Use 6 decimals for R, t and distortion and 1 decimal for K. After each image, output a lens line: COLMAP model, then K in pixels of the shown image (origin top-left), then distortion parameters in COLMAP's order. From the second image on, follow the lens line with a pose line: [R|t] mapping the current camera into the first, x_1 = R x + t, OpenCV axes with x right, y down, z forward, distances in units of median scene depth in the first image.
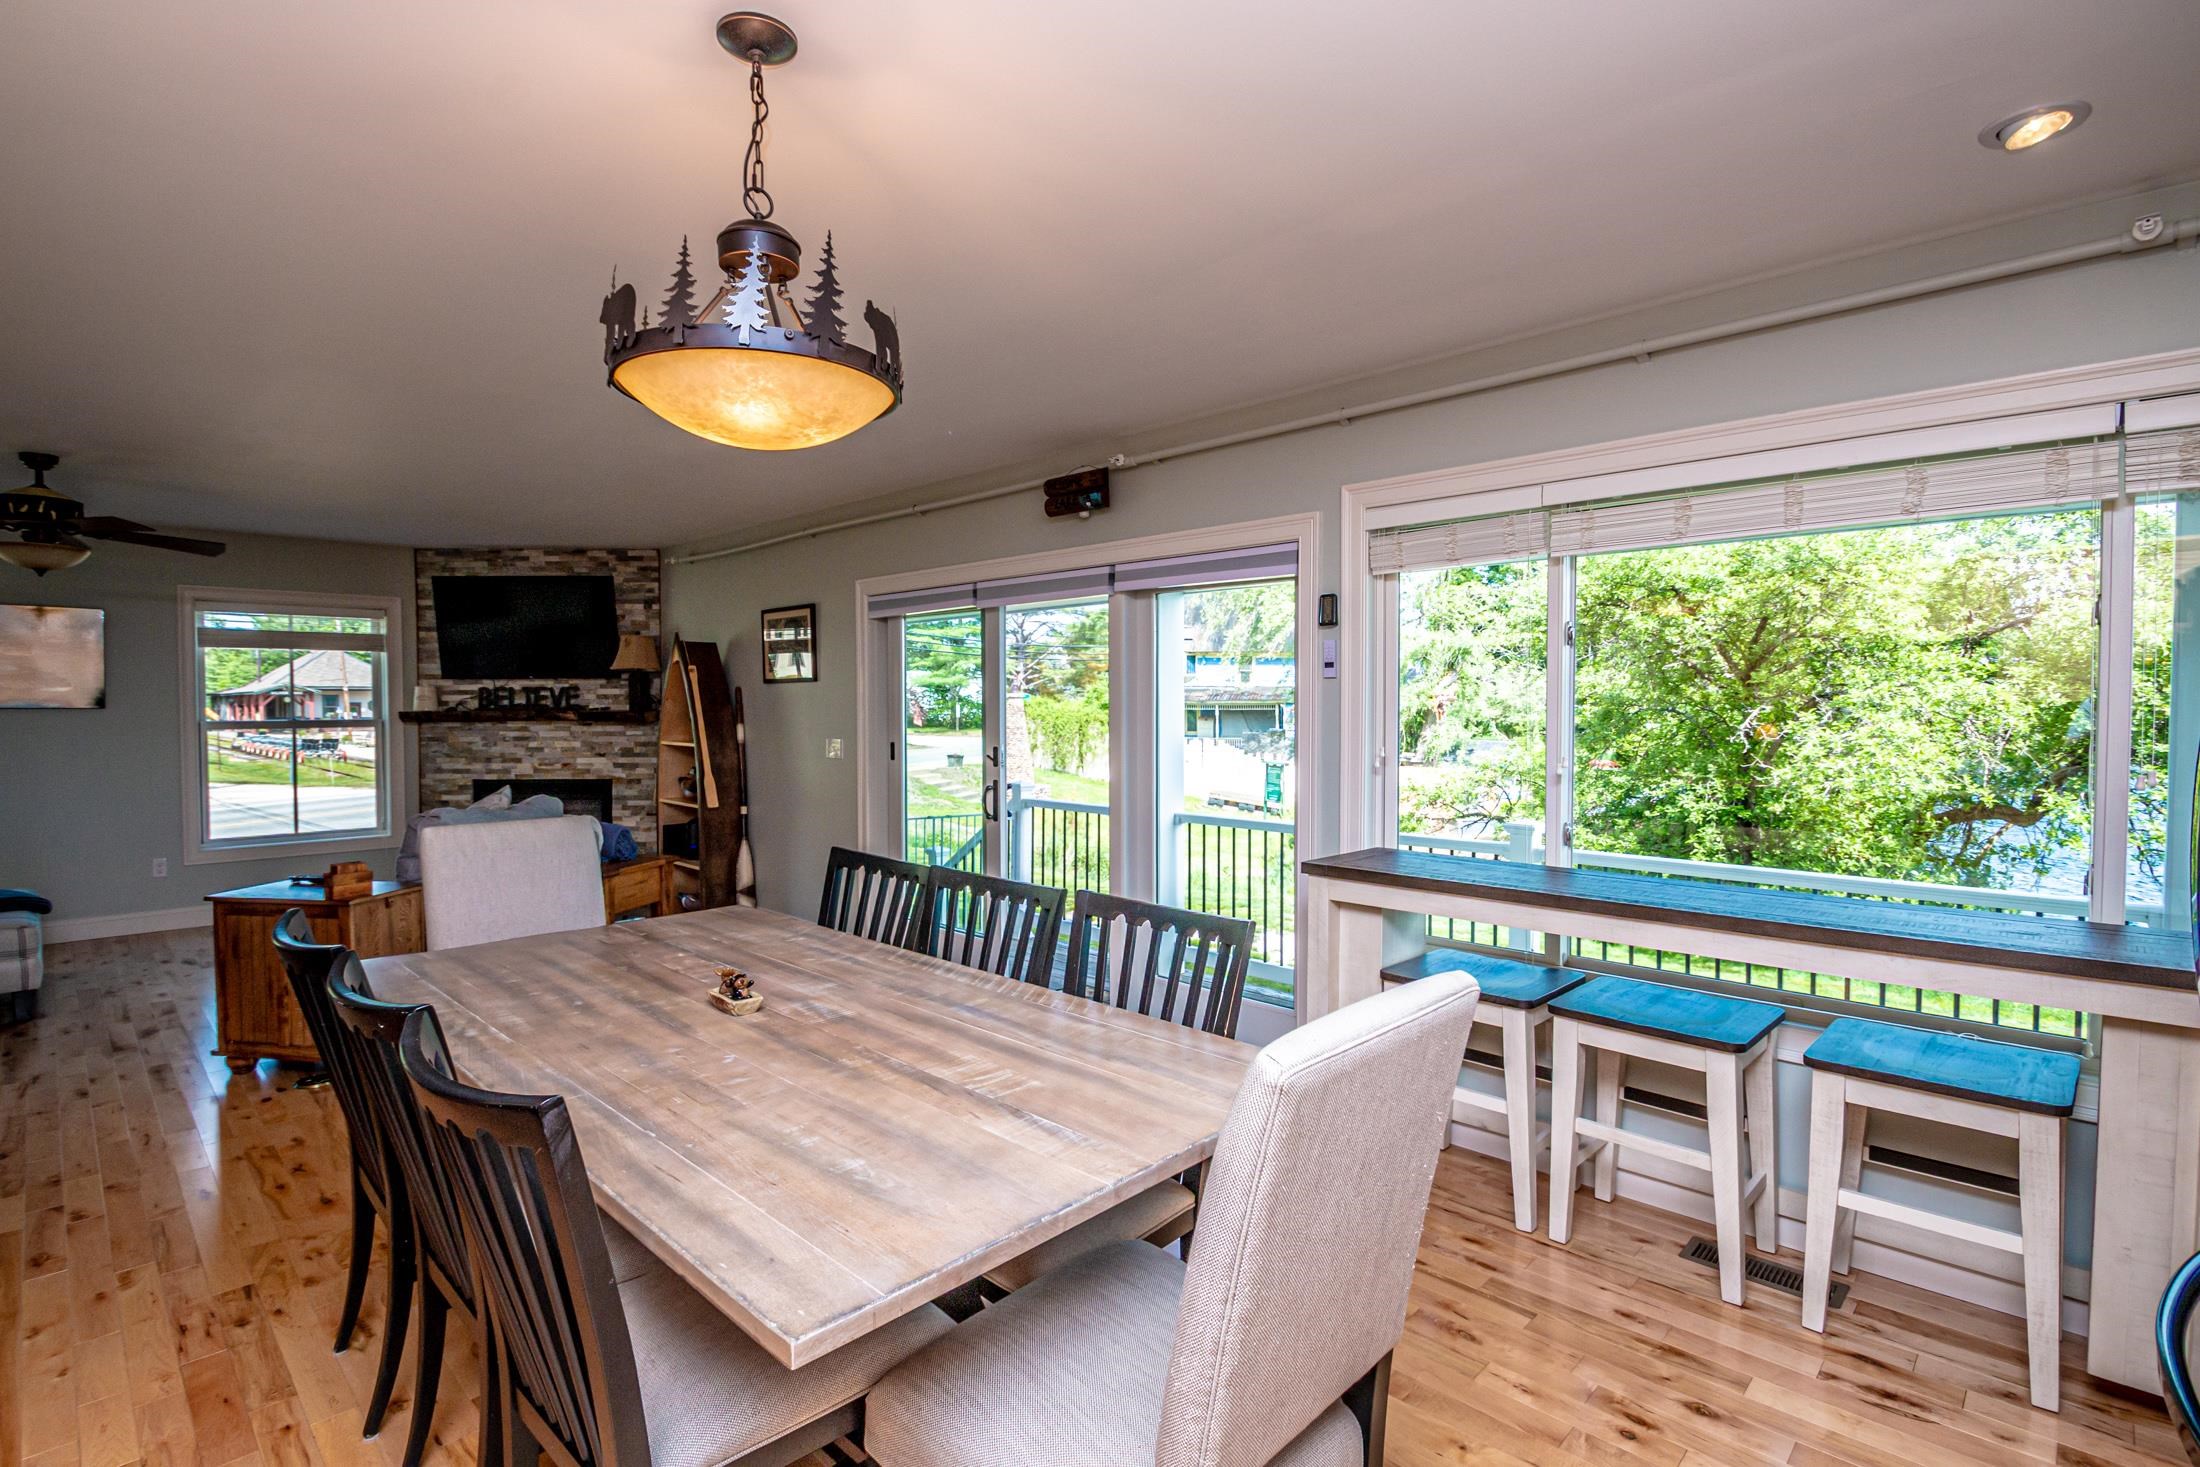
lens RADIAL K [[1037.4, 0, 1091.5], [0, 1037.4, 731.6], [0, 0, 1]] dist [-0.002949, -0.001089]
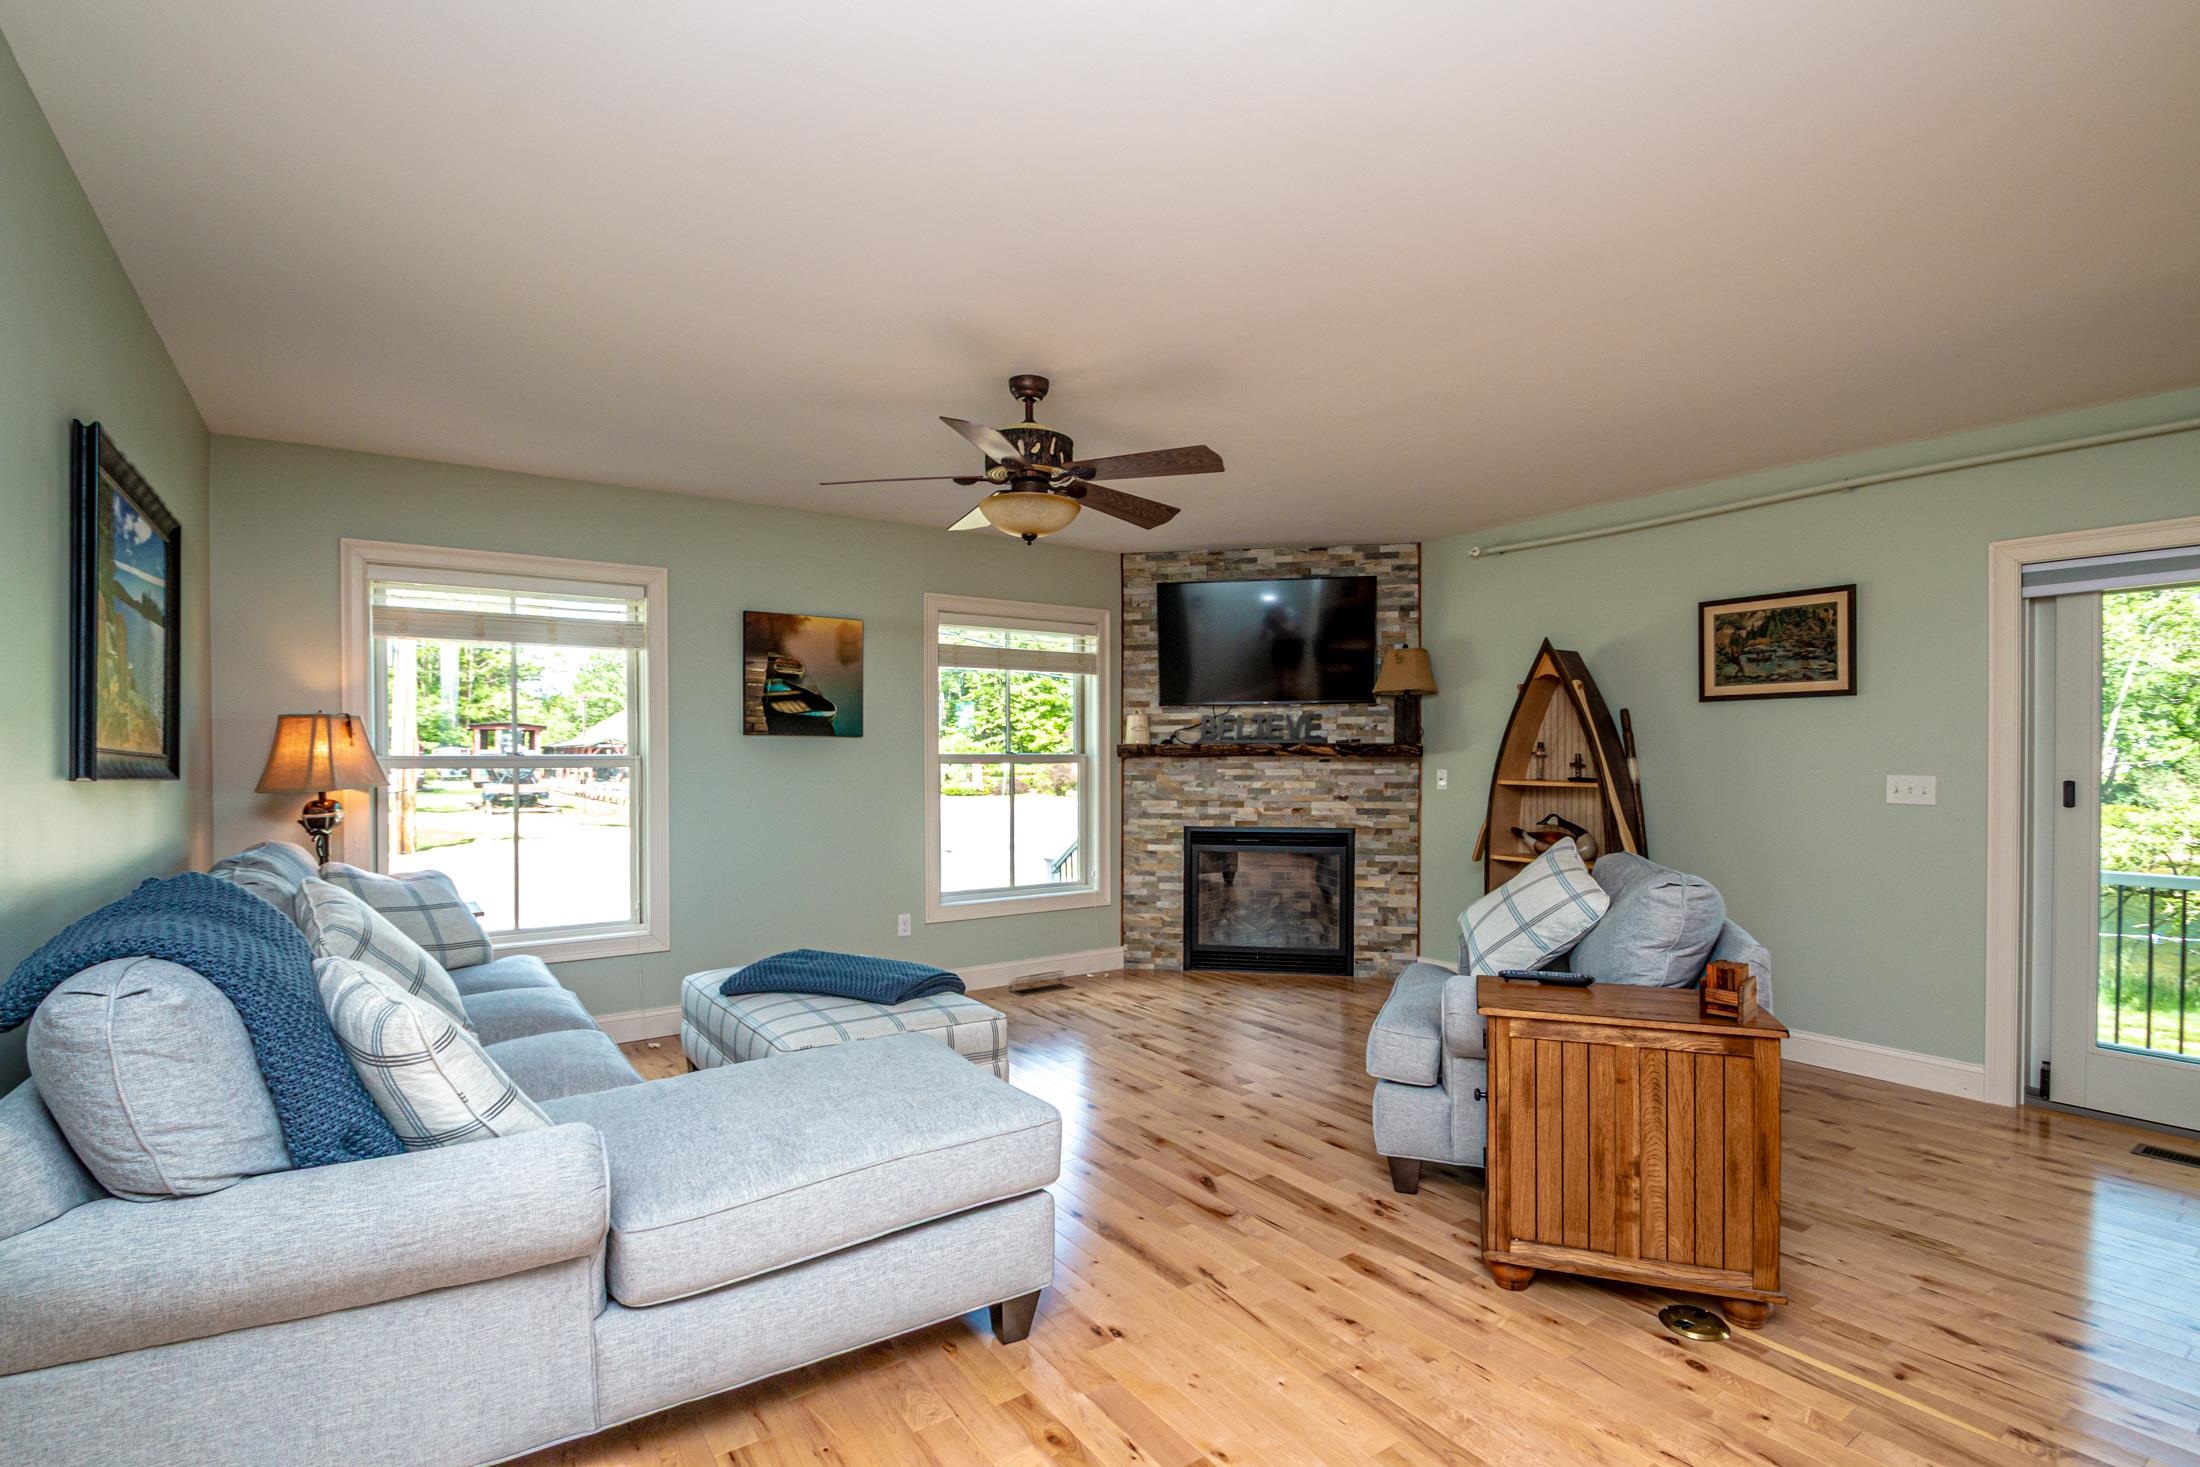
lens RADIAL K [[1036.1, 0, 1106.5], [0, 1036.1, 762.6], [0, 0, 1]] dist [0.026310, 0.000169]
pose [[0.983421, 0.001591, -0.181328, -0.509994], [-0.005171, 0.999801, -0.019270, 0.011283], [0.181262, 0.019888, 0.983234, 0.167404]]
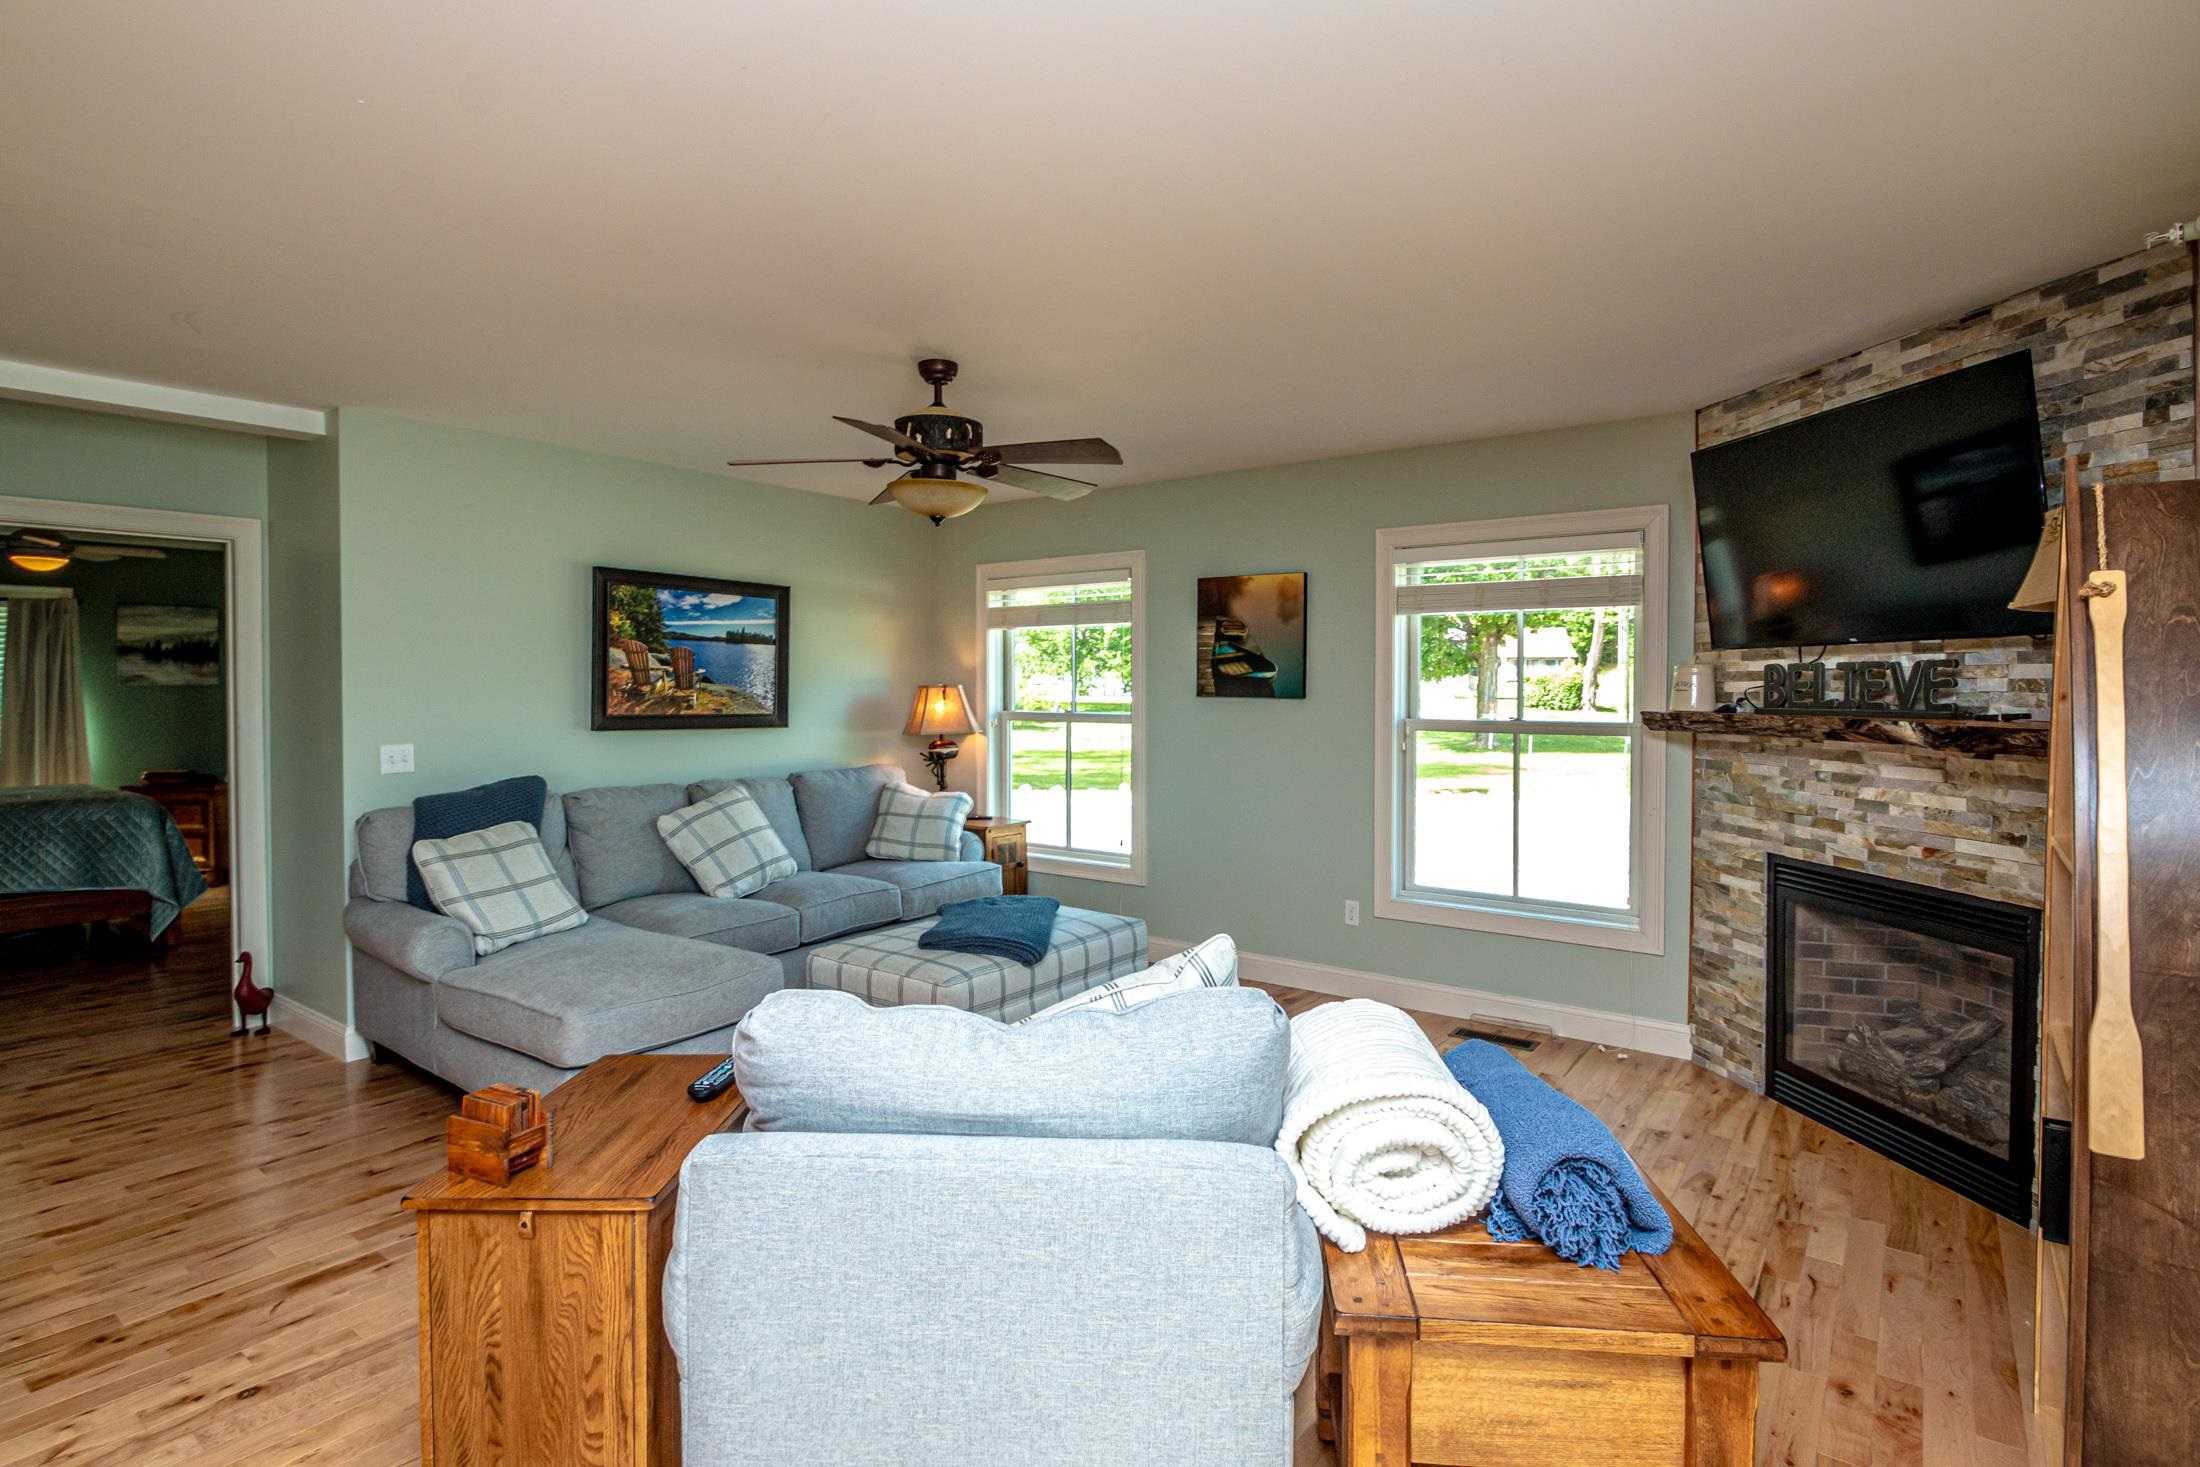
lens RADIAL K [[1114.3, 0, 1111.2], [0, 1114.3, 699.0], [0, 0, 1]] dist [-0.003734, -0.001682]
pose [[0.138219, 0.016446, -0.990265, -0.119925], [-0.027939, 0.999529, 0.012700, -0.024659], [0.990008, 0.025912, 0.138613, 0.621068]]
